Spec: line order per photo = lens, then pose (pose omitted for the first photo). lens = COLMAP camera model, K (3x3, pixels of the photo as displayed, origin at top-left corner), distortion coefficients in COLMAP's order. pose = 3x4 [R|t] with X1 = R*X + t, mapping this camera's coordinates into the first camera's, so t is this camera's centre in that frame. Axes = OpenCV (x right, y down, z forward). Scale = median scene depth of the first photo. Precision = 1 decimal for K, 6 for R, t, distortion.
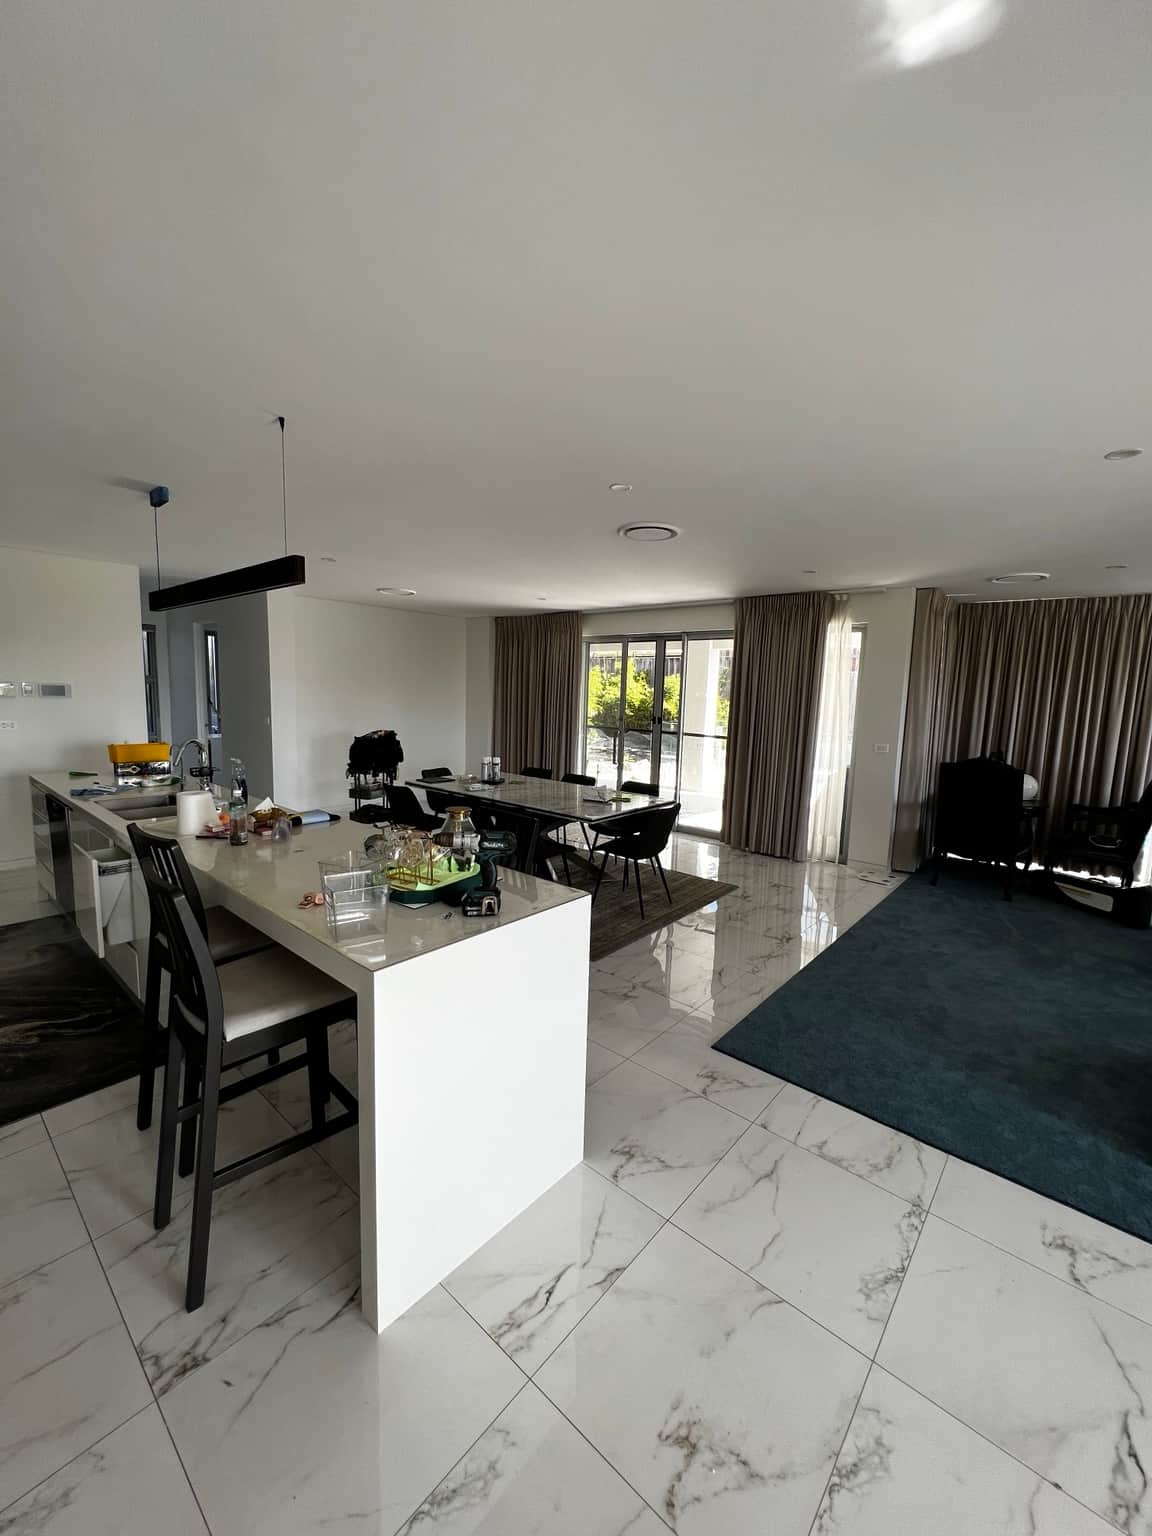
lens RADIAL K [[618.1, 0, 579.6], [0, 618.1, 767.5], [0, 0, 1]] dist [-0.001212, 0.000138]
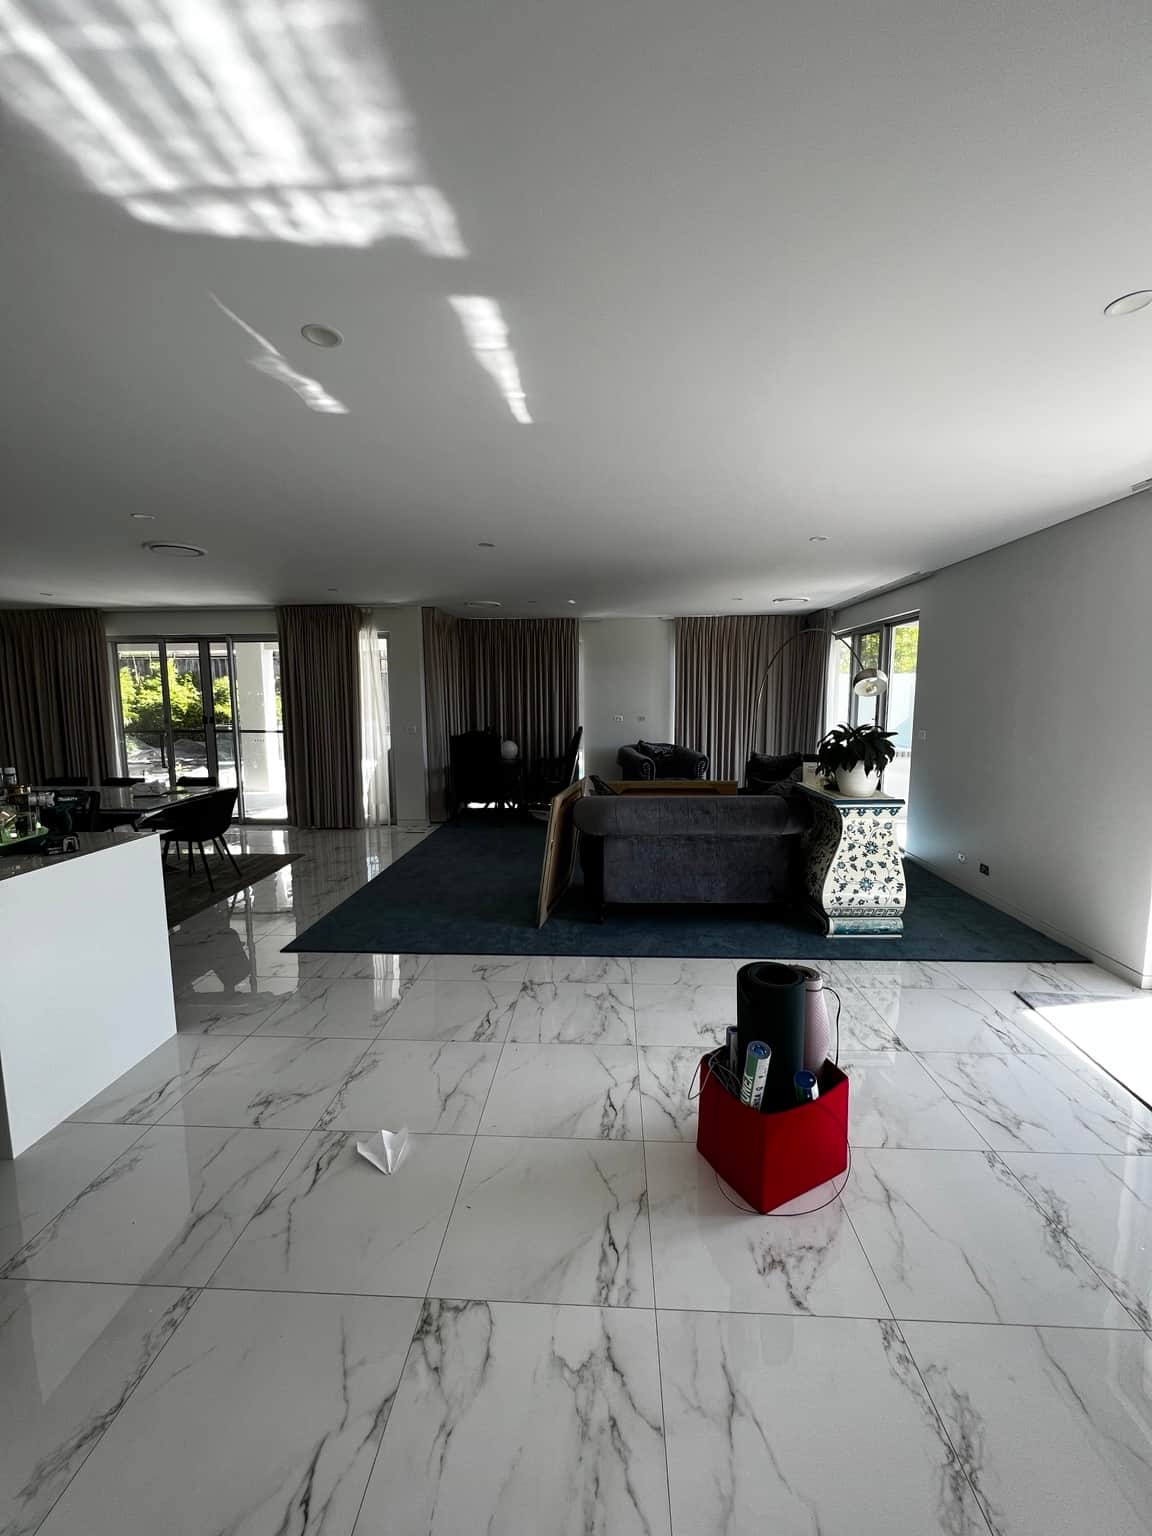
lens RADIAL K [[618.1, 0, 579.6], [0, 618.1, 767.5], [0, 0, 1]] dist [-0.001212, 0.000138]
pose [[0.789954, -0.104056, 0.604272, -0.017946], [0.104602, 0.993919, 0.034410, 0.035332], [-0.604178, 0.036025, 0.796035, -0.206434]]
